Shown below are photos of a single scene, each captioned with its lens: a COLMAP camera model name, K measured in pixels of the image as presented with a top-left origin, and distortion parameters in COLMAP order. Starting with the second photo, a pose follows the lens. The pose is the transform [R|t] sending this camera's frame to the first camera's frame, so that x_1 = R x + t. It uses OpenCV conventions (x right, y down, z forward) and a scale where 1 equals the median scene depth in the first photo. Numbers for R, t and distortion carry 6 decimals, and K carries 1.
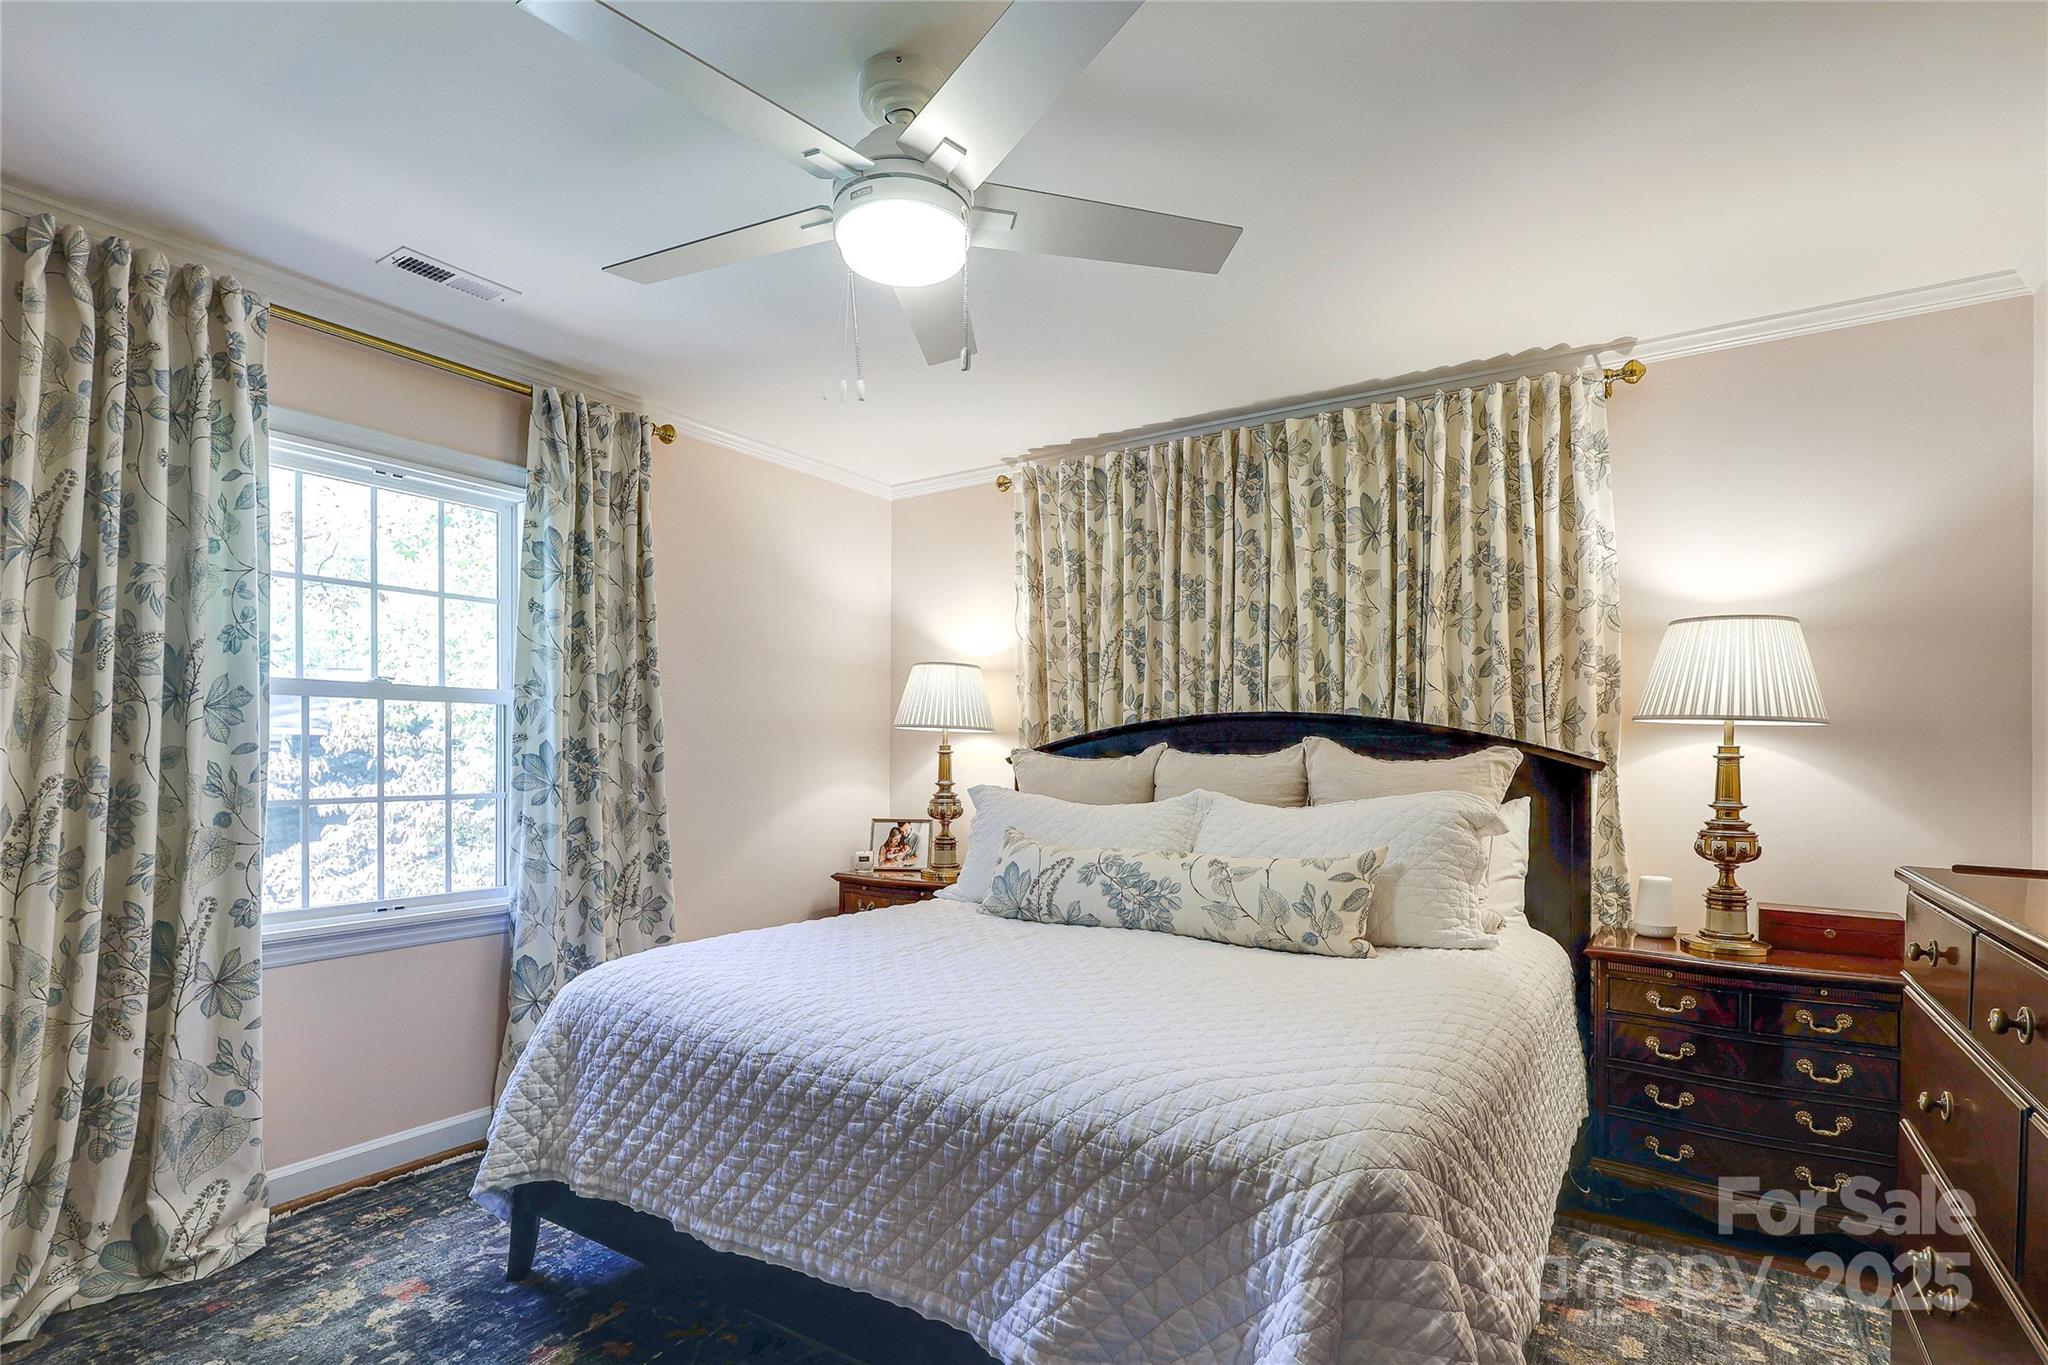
lens RADIAL K [[1000.4, 0, 1023.9], [0, 1000.4, 757.9], [0, 0, 1]] dist [0.000642, -0.000119]
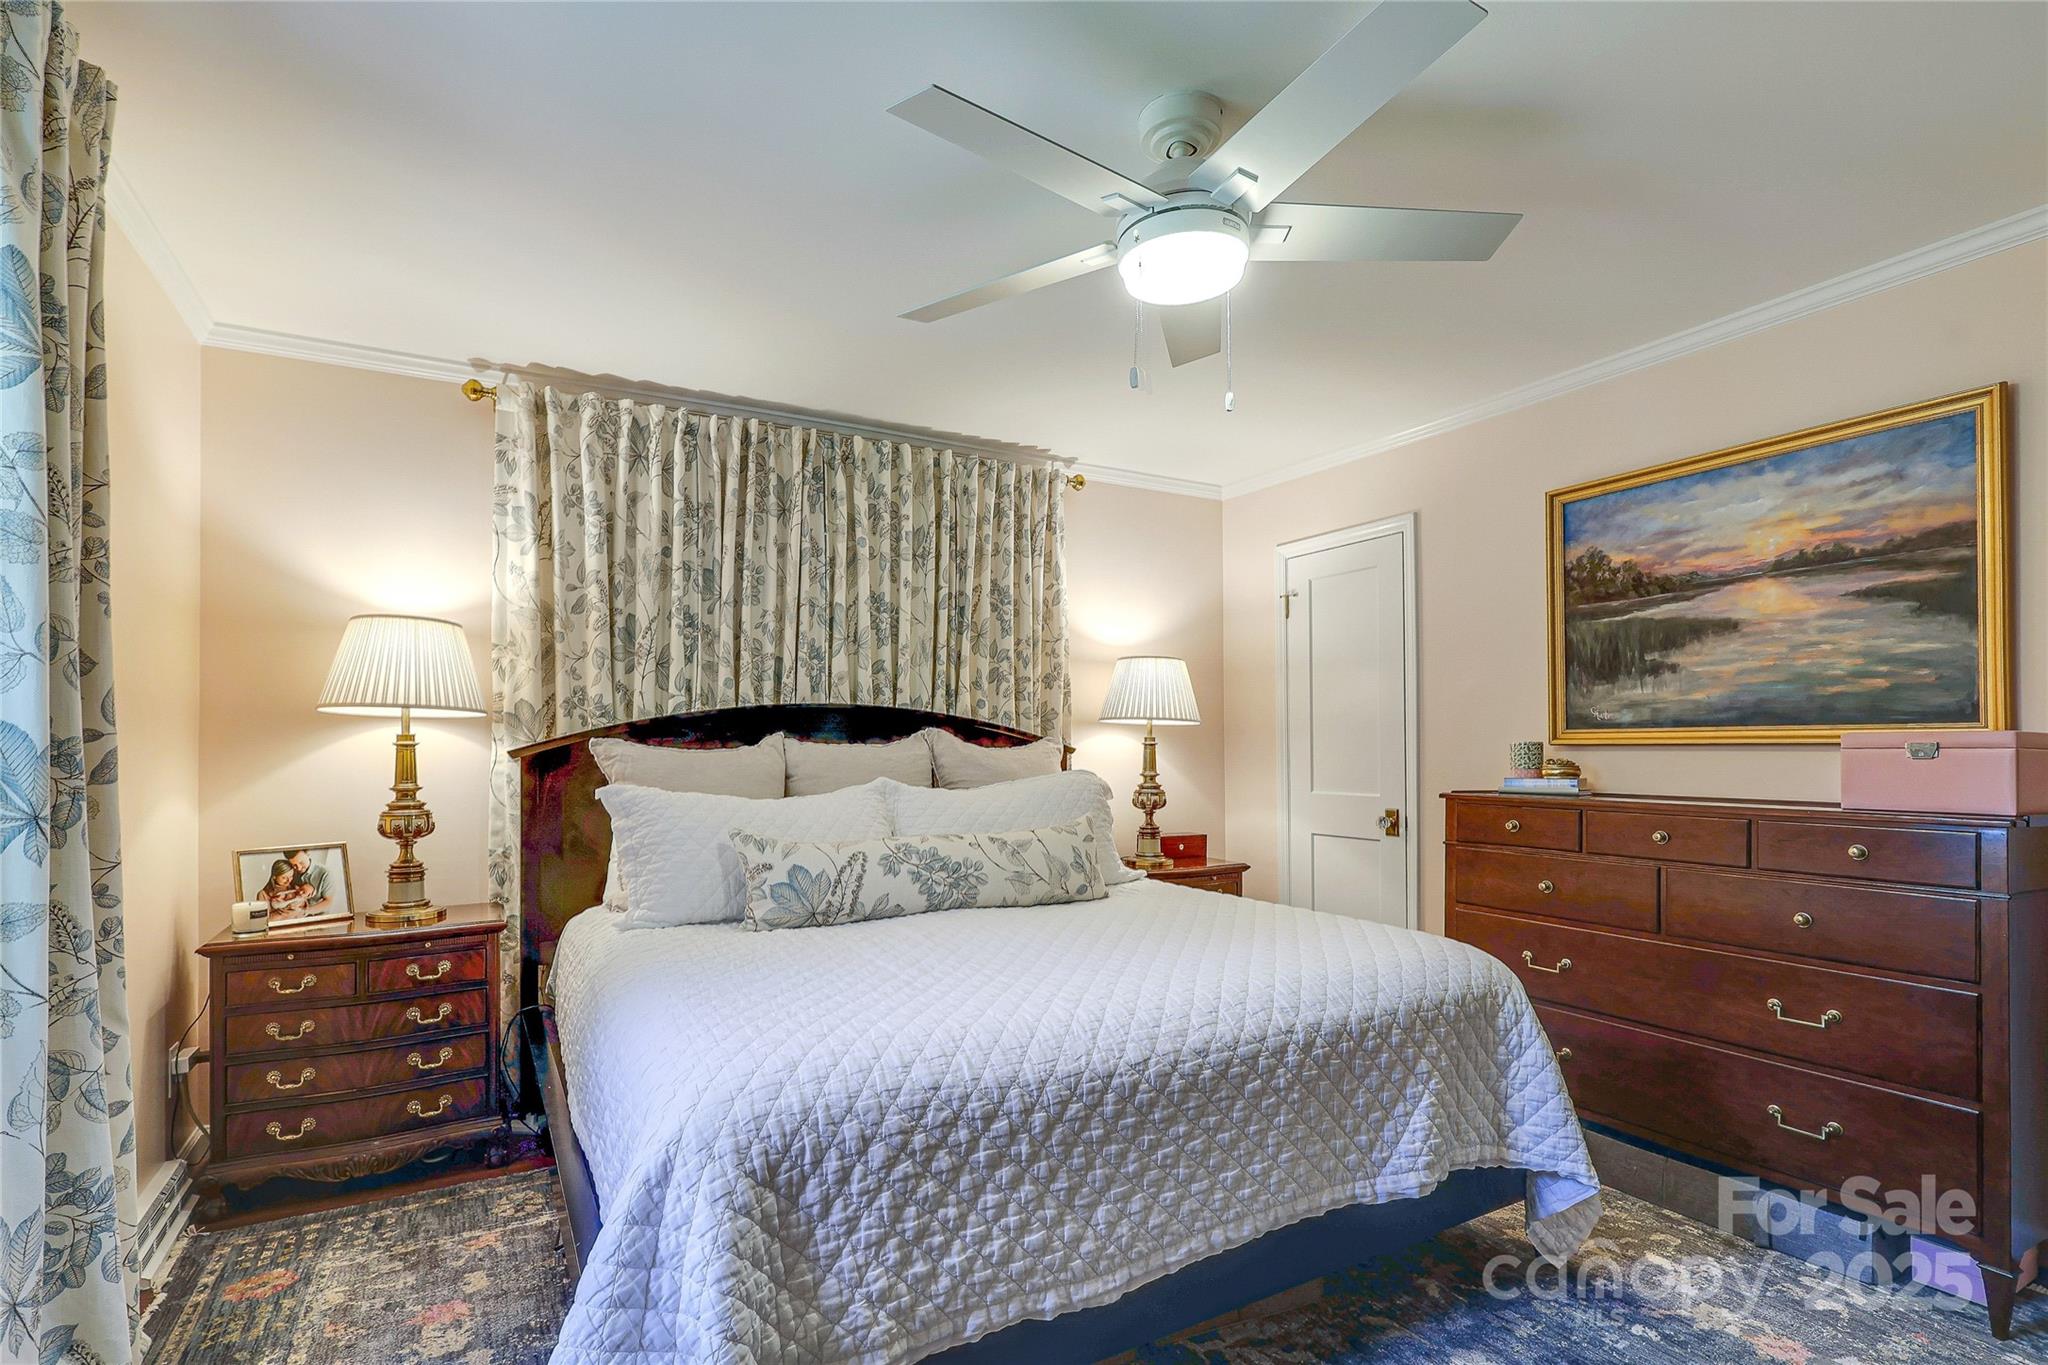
lens RADIAL K [[970.5, 0, 1022.4], [0, 970.5, 740.6], [0, 0, 1]] dist [0.002057, 0.000241]
pose [[0.461953, -0.001445, 0.886903, -0.662193], [0.009276, 0.999952, -0.003203, -0.002620], [-0.886856, 0.009707, 0.461944, 0.398972]]
